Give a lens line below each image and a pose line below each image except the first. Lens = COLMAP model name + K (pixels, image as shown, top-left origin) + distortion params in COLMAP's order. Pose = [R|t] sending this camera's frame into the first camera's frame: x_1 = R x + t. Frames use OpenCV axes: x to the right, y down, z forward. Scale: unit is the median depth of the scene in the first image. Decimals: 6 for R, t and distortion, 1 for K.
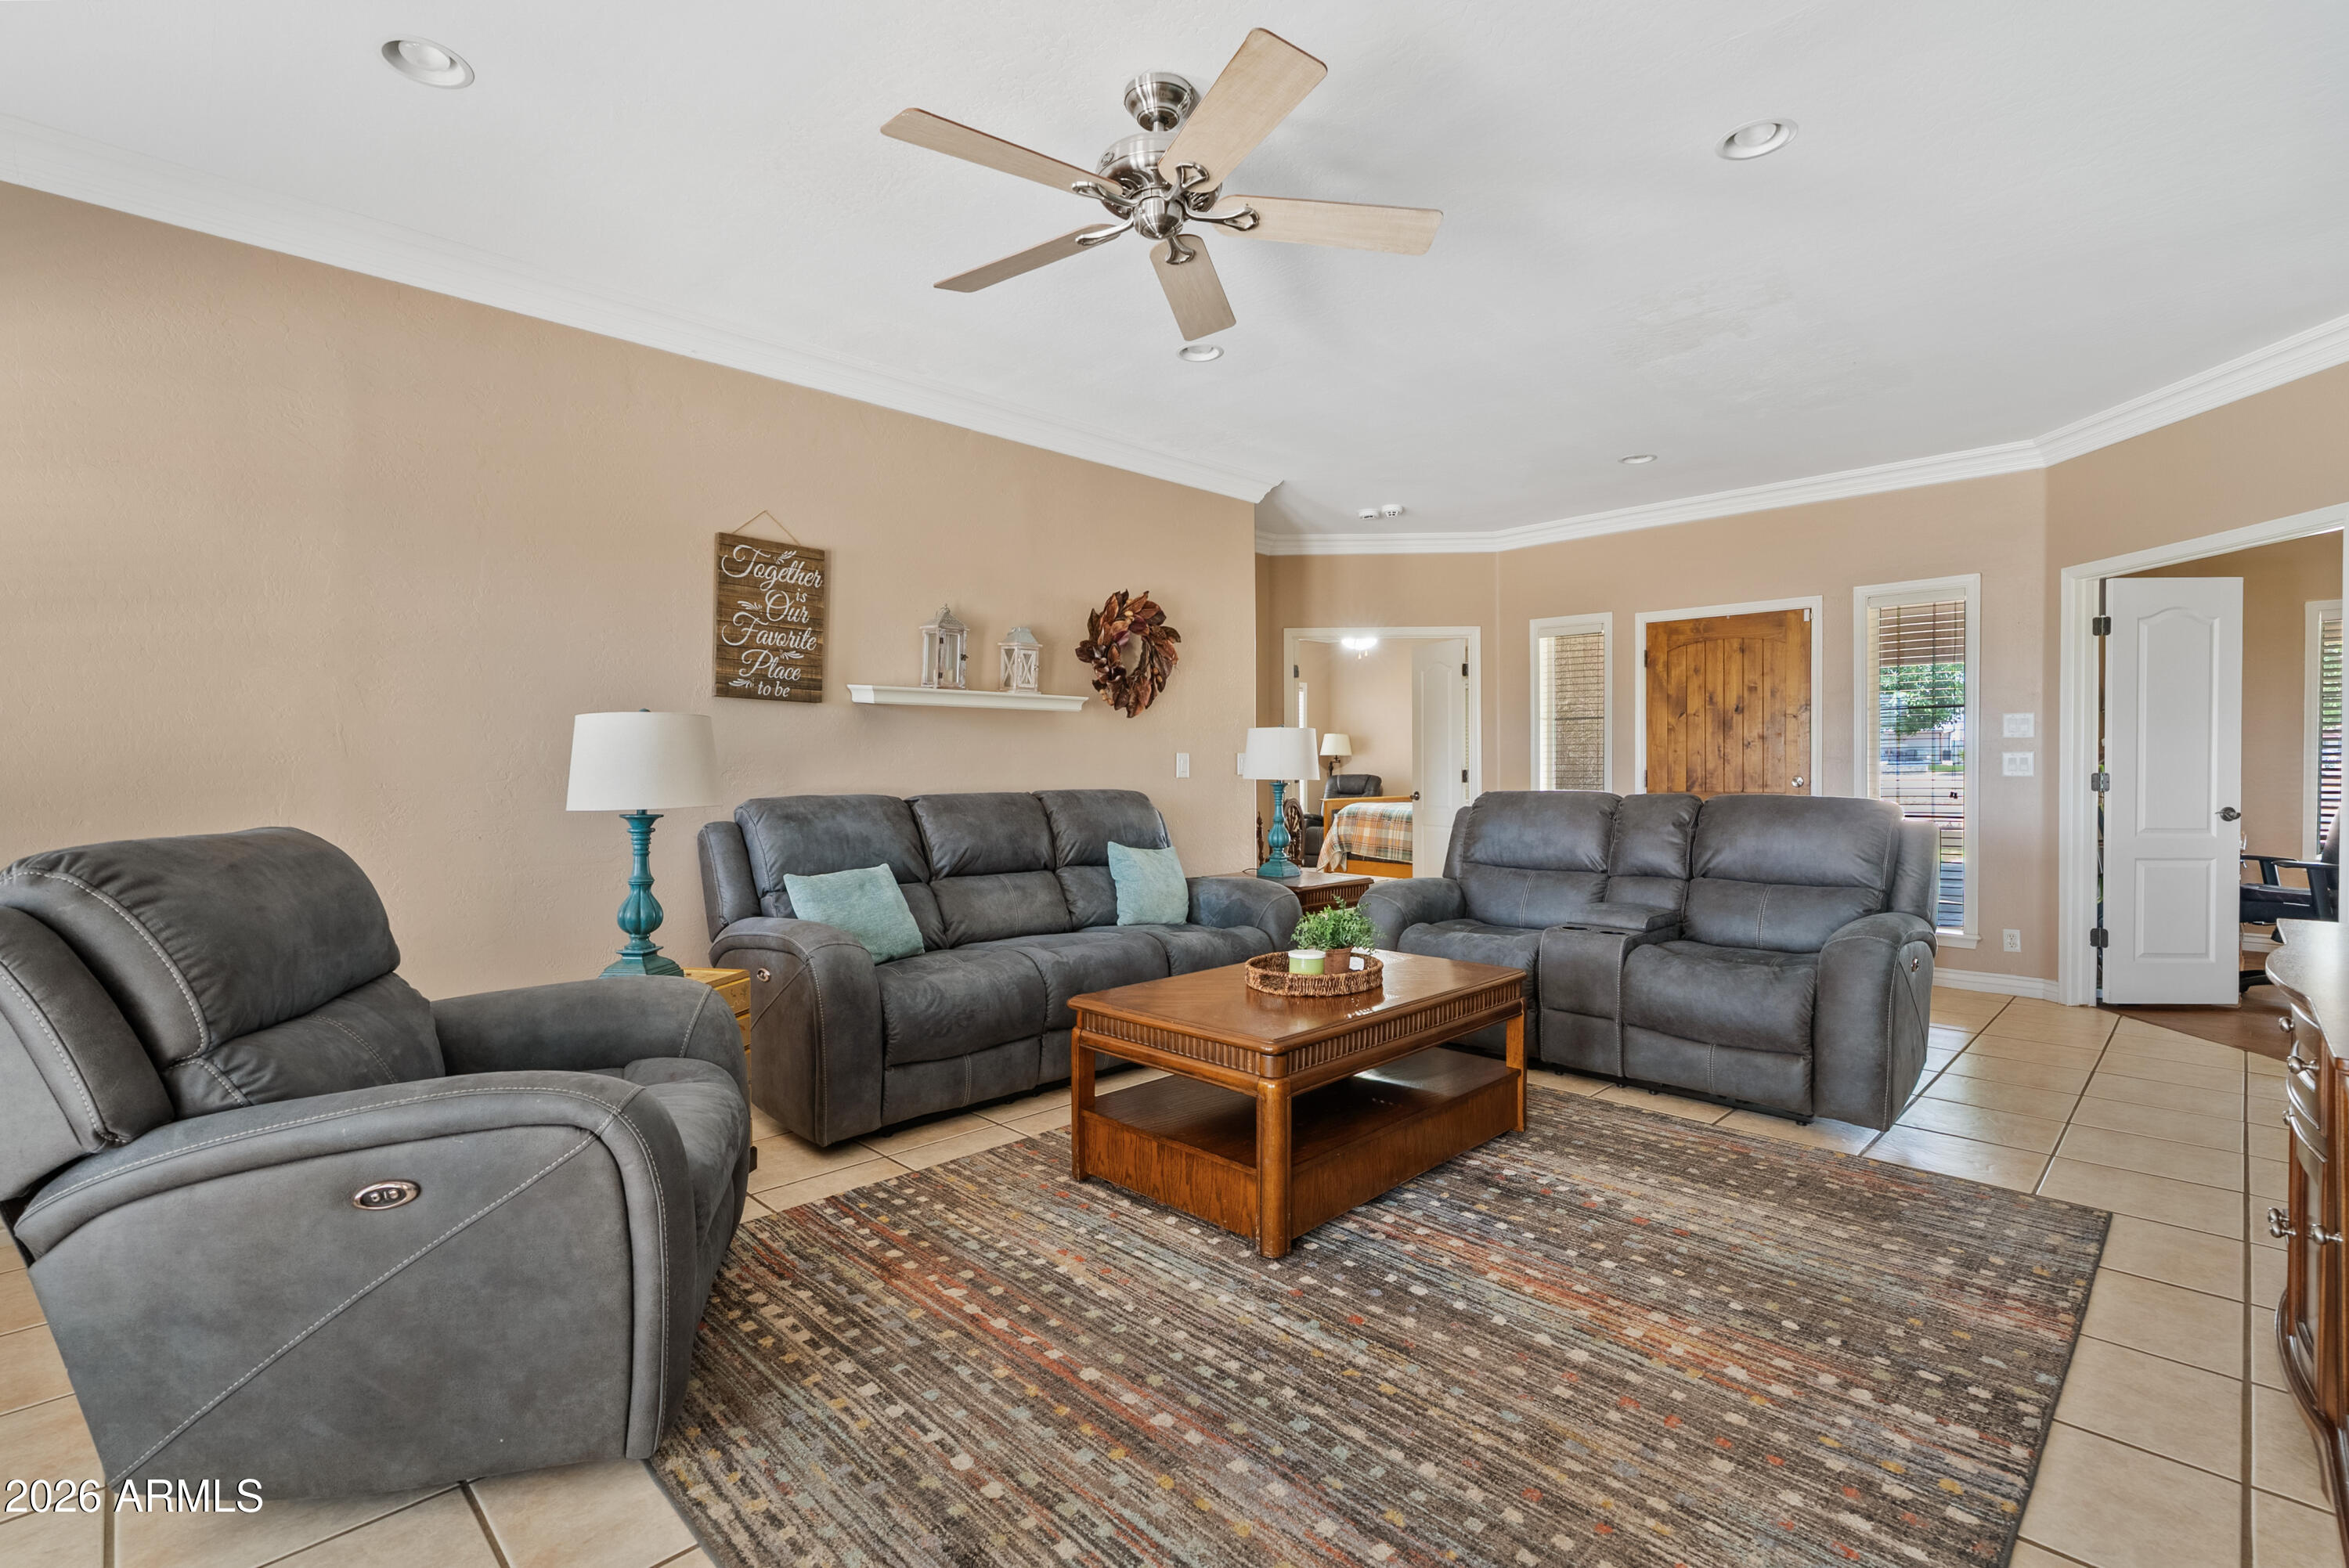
lens RADIAL K [[1069.6, 0, 1175.2], [0, 1069.6, 780.0], [0, 0, 1]] dist [-0.002266, 0.001136]
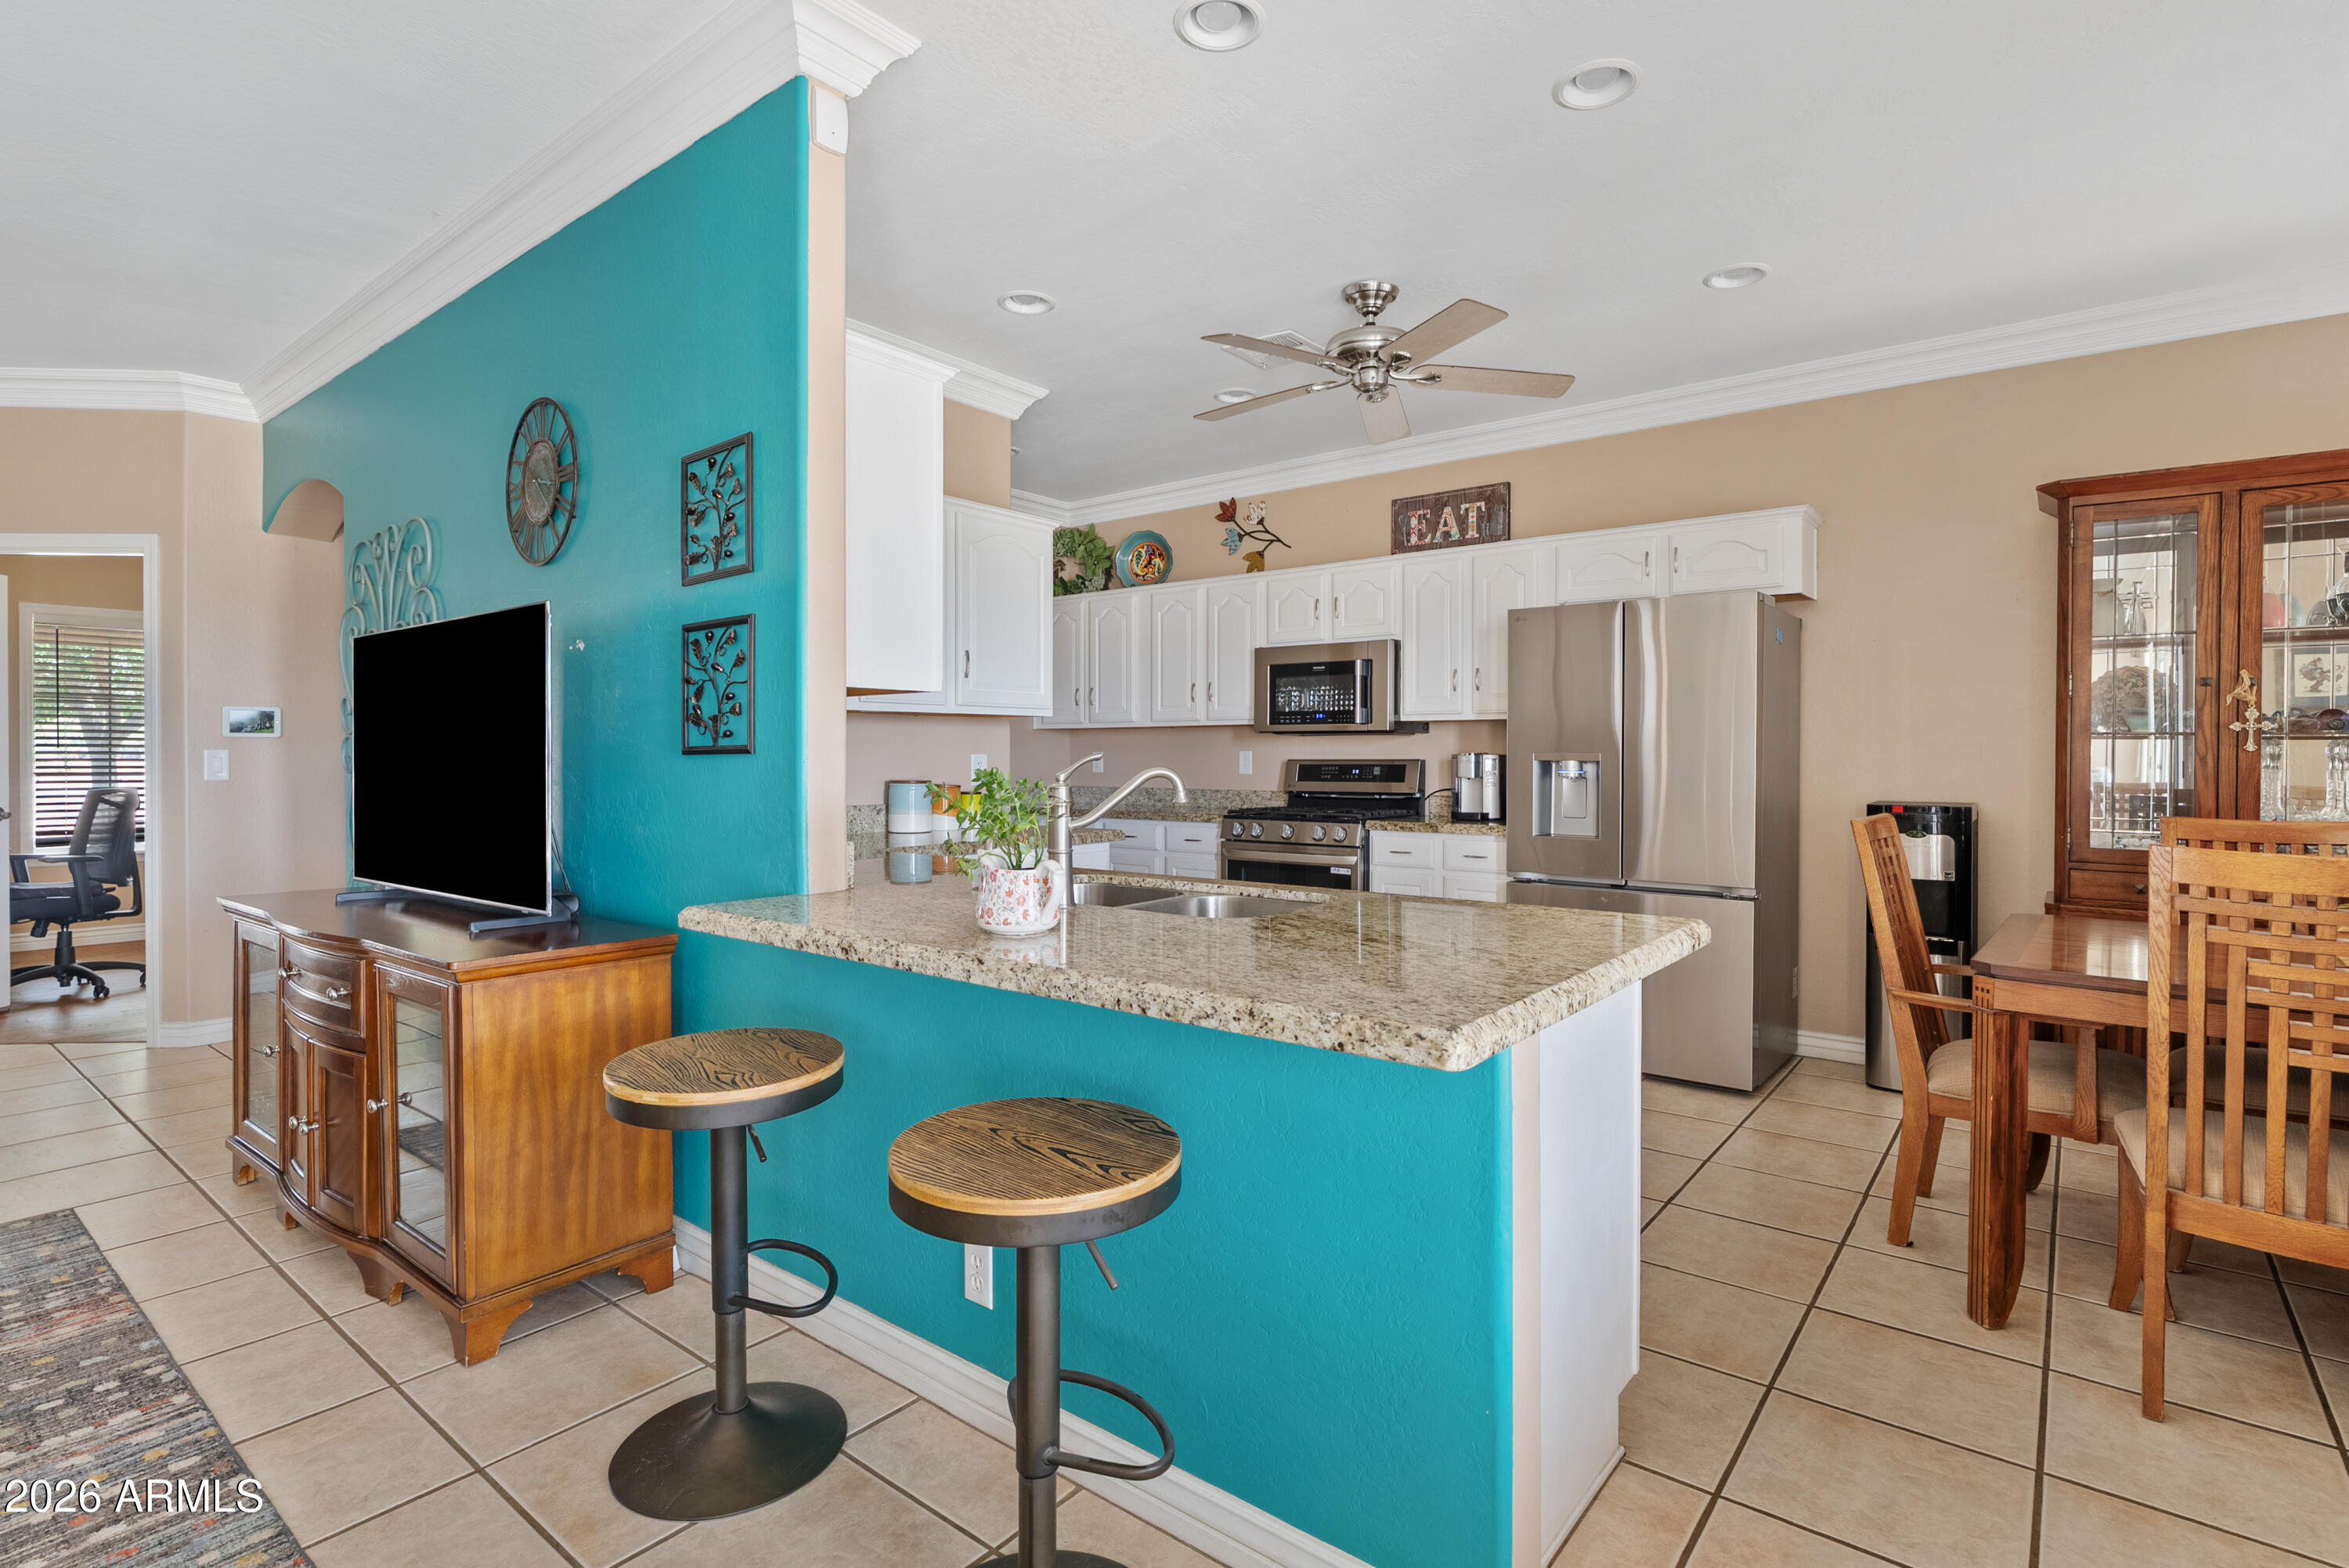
lens RADIAL K [[1138.1, 0, 1177.2], [0, 1138.1, 763.3], [0, 0, 1]] dist [-0.002693, 0.001168]
pose [[-0.111351, -0.004622, 0.993770, -0.279727], [0.015660, 0.999857, 0.006405, -0.007742], [-0.993658, 0.016276, -0.111263, 0.061482]]
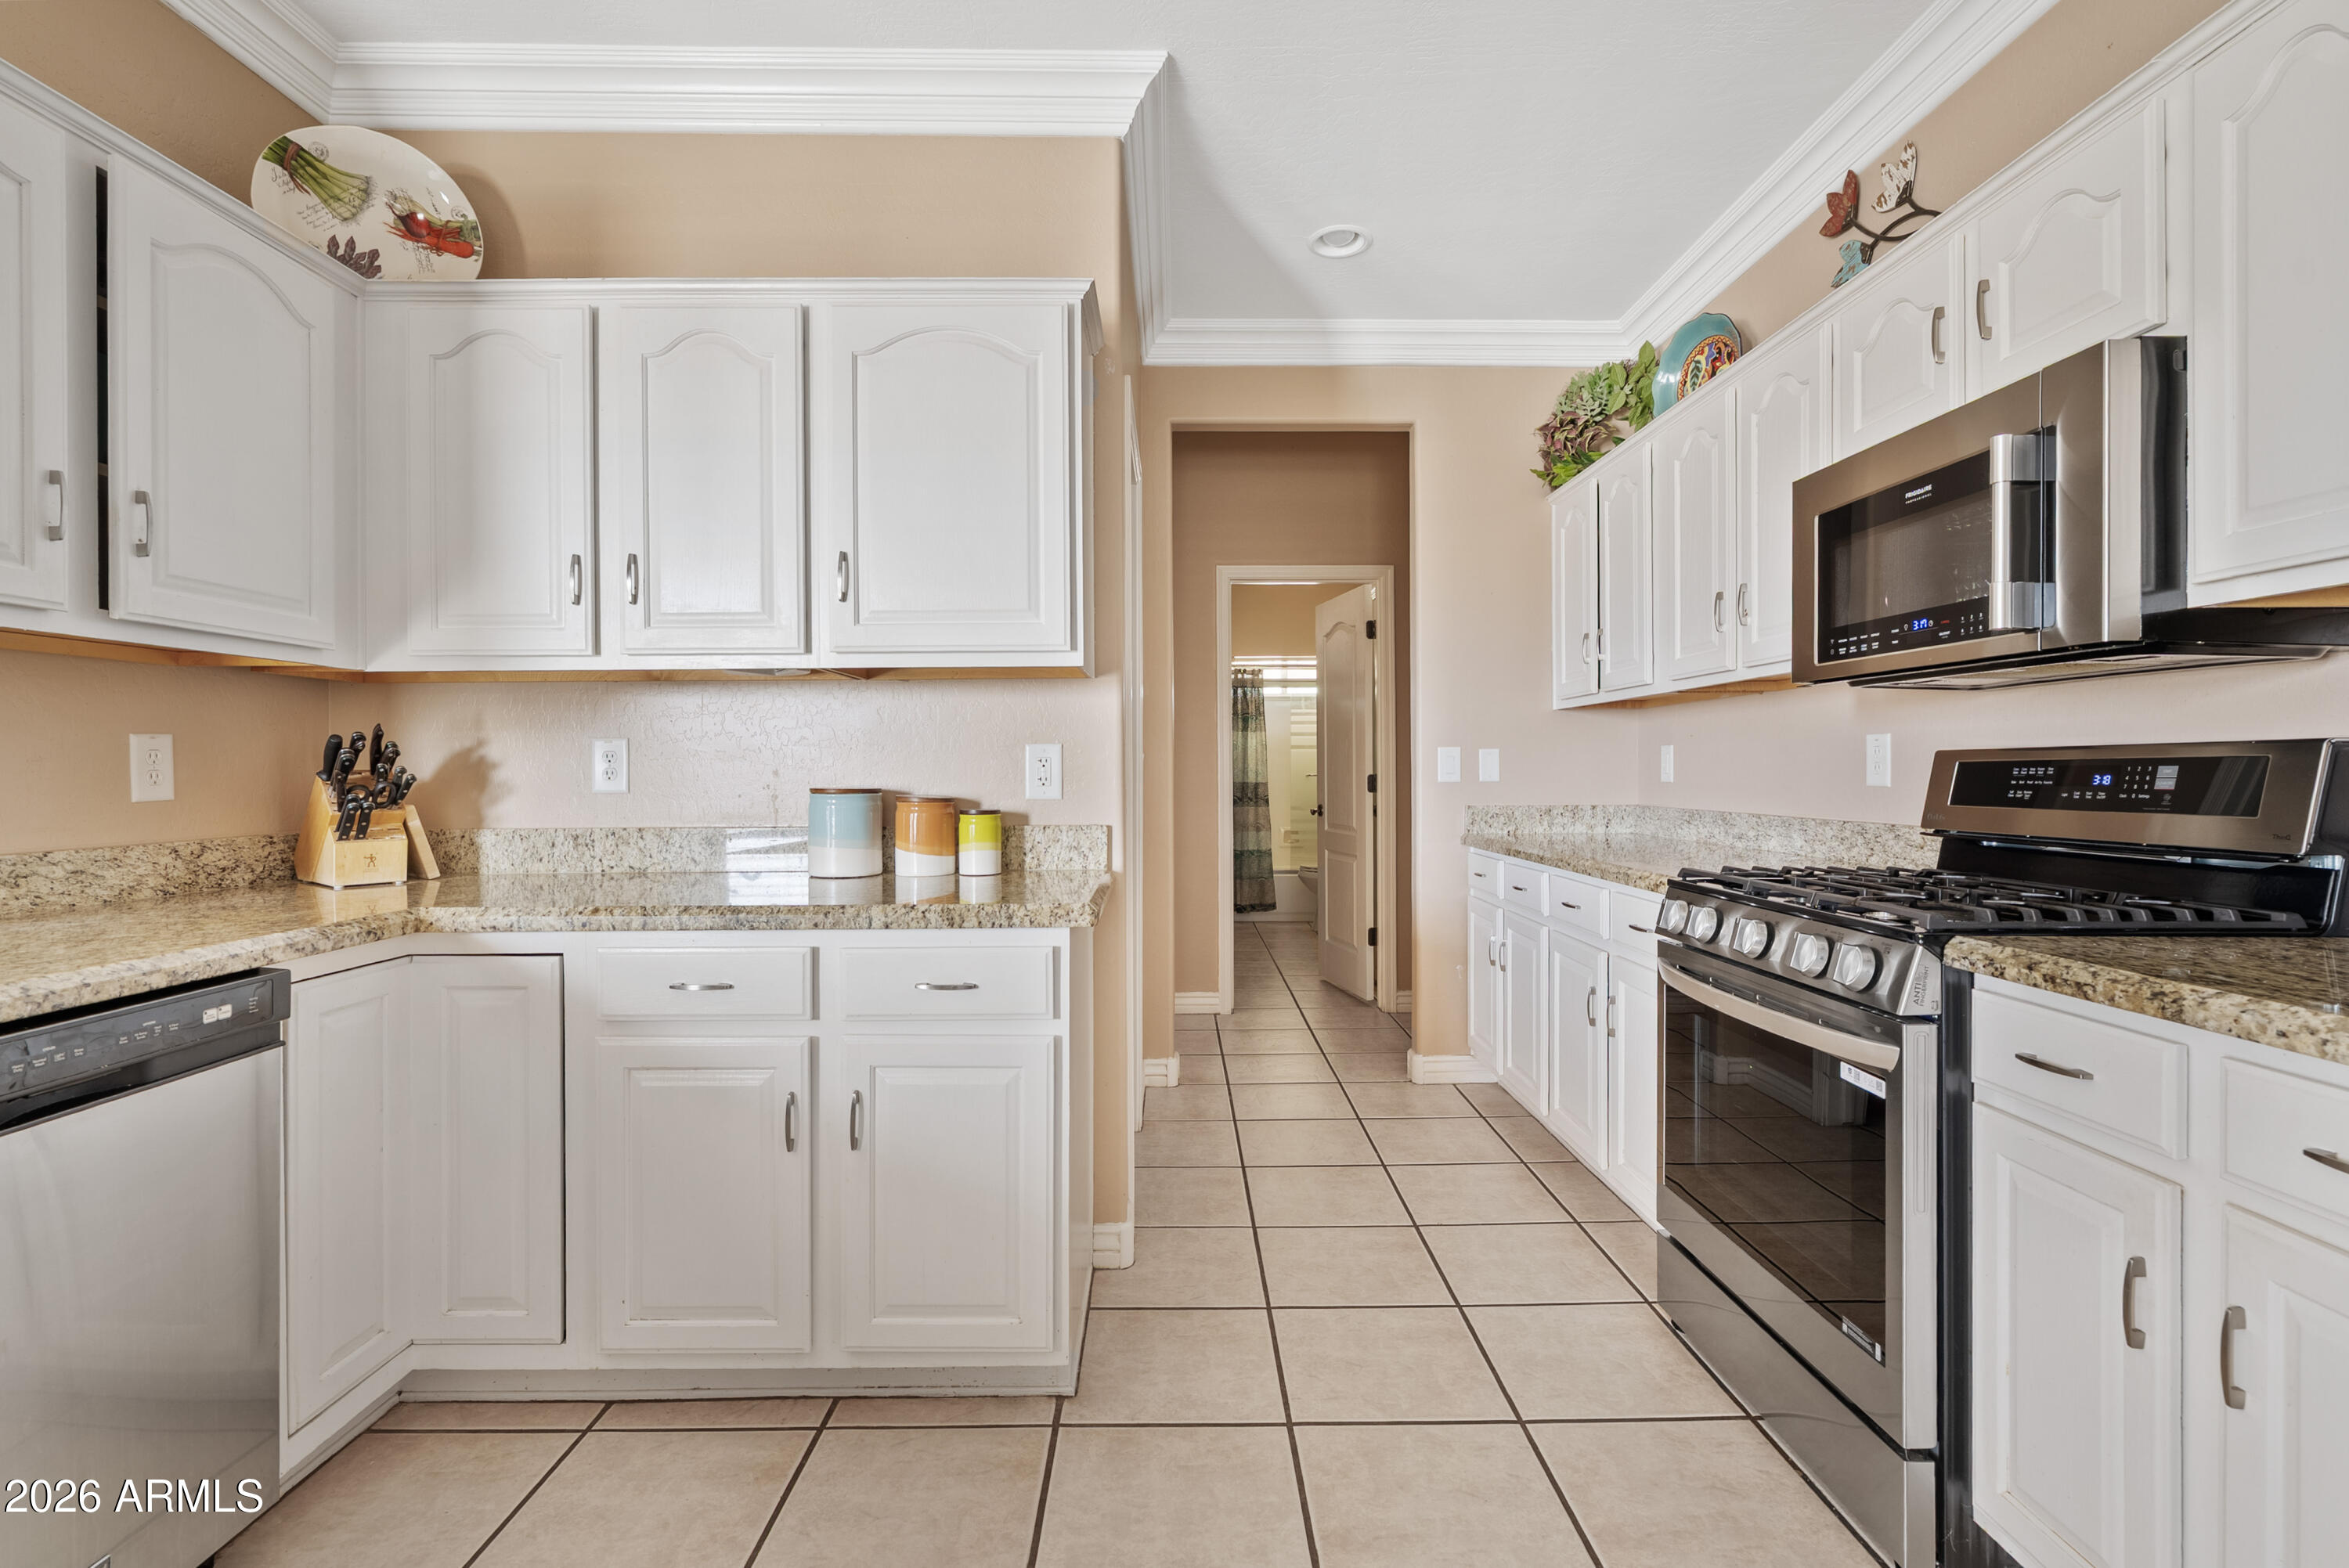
lens RADIAL K [[1073.9, 0, 1177.8], [0, 1073.9, 766.9], [0, 0, 1]] dist [-0.004740, 0.001097]
pose [[0.704148, -0.000930, 0.710053, 0.741805], [0.014342, 0.999814, -0.012913, 0.015160], [-0.709908, 0.019276, 0.704030, -0.487532]]
